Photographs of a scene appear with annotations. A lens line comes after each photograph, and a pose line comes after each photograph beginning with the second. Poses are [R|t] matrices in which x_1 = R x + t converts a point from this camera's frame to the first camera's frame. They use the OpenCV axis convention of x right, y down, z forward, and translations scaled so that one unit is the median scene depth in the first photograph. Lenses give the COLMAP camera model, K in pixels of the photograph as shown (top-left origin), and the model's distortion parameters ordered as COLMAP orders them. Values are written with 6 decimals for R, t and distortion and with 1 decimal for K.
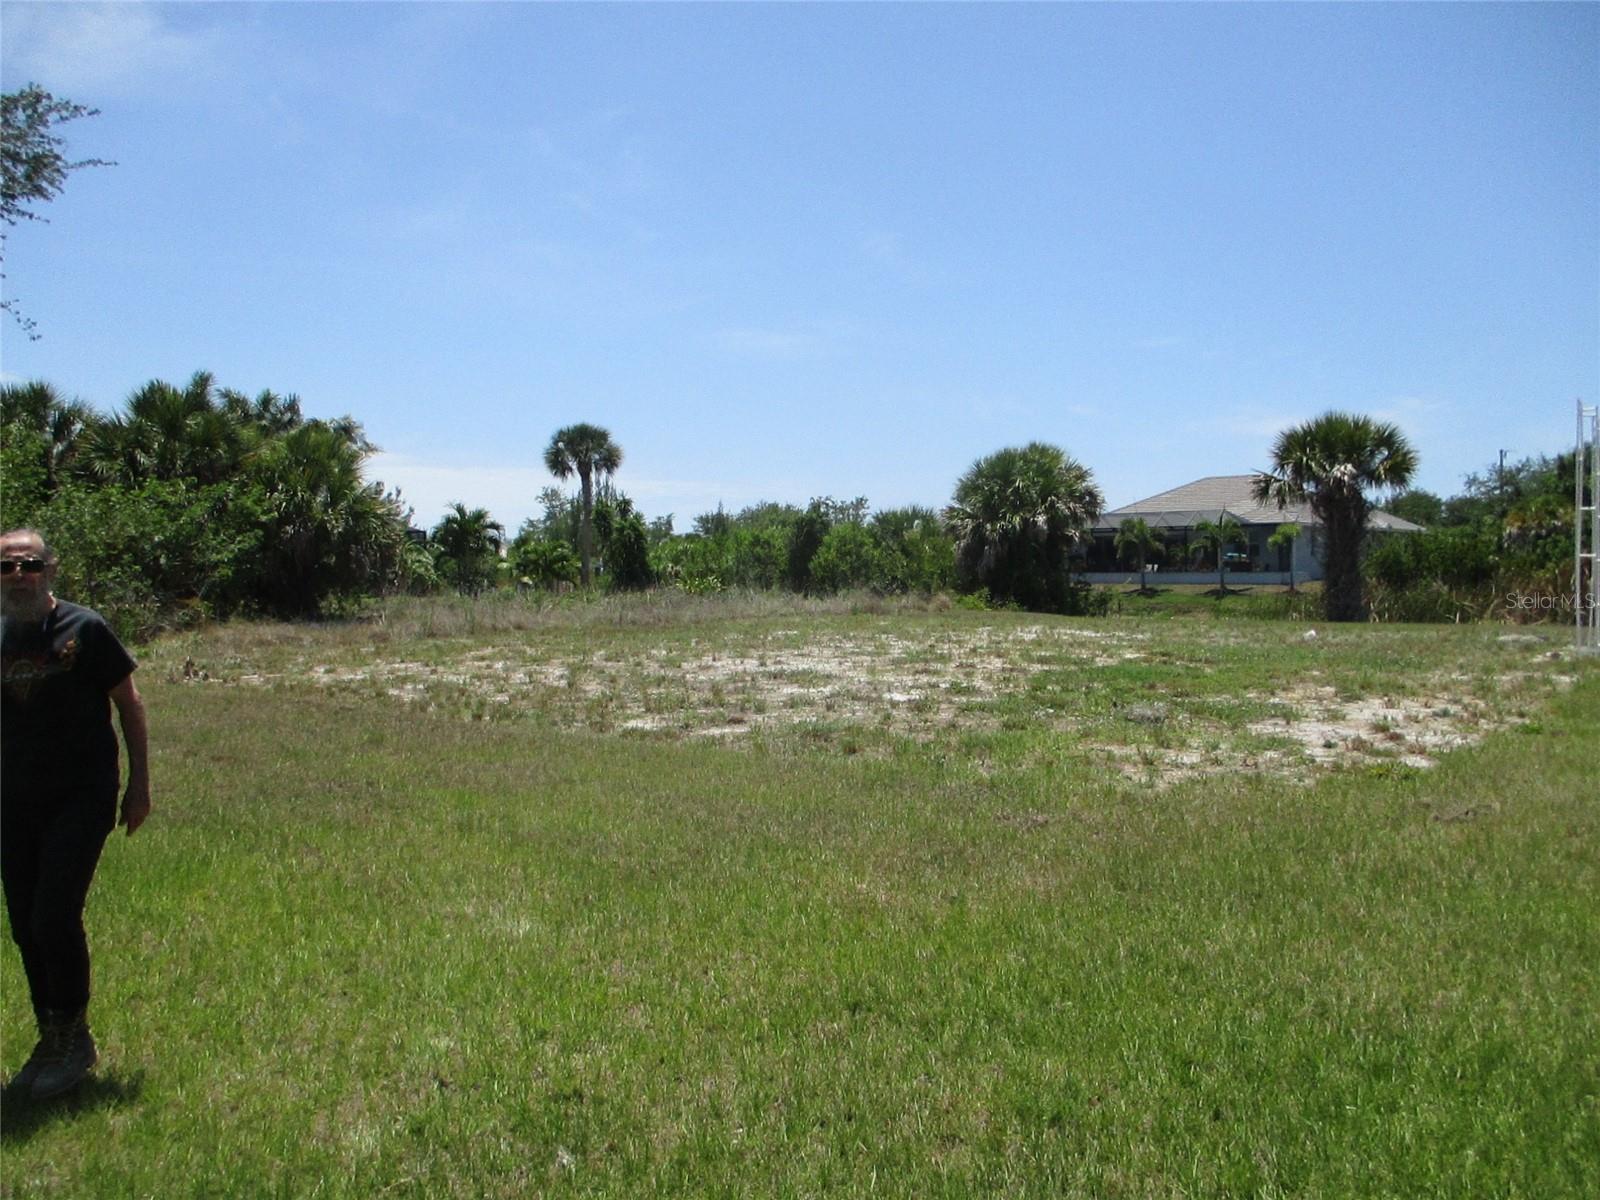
lens RADIAL K [[1323.5, 0, 800.4], [0, 1323.5, 551.2], [0, 0, 1]] dist [-0.009081, -0.008265]
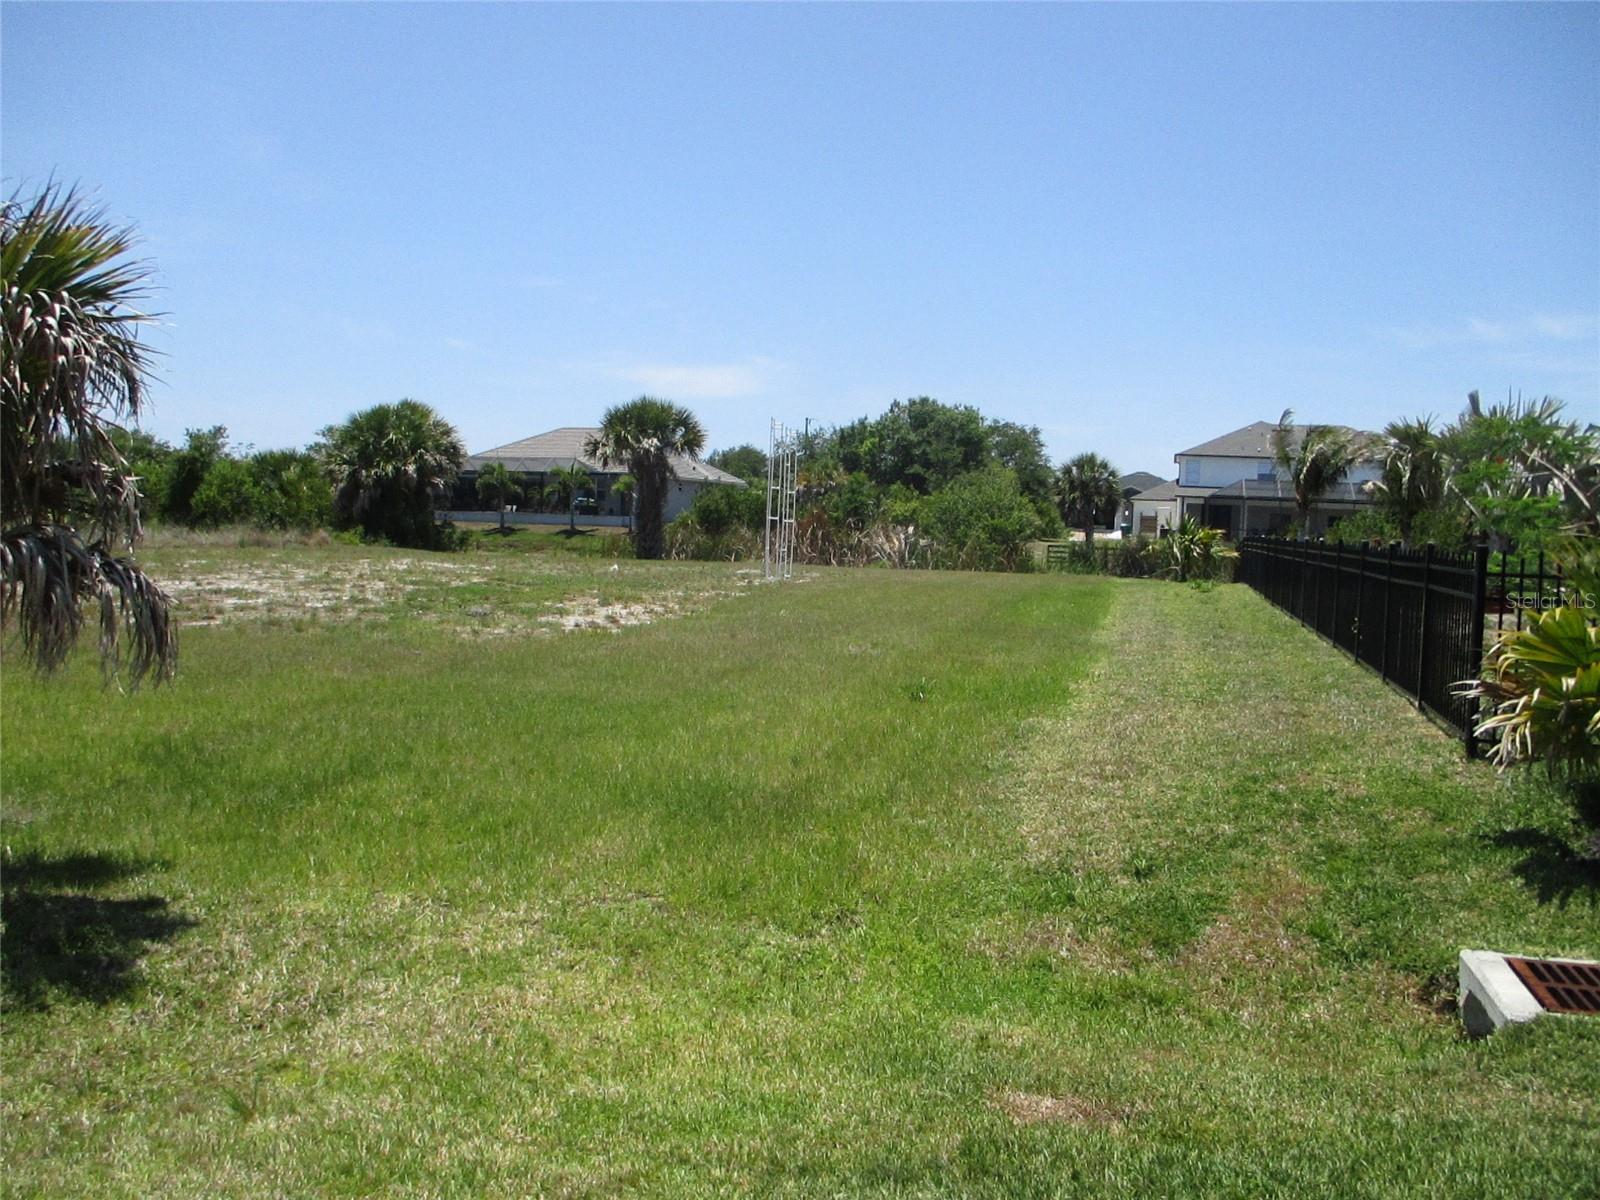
lens RADIAL K [[1323.5, 0, 800.4], [0, 1323.5, 551.2], [0, 0, 1]] dist [-0.009081, -0.008265]
pose [[0.890775, 0.015927, 0.454166, -0.041031], [-0.037977, 0.998499, 0.039470, -0.010290], [-0.452856, -0.052407, 0.890042, -0.199712]]
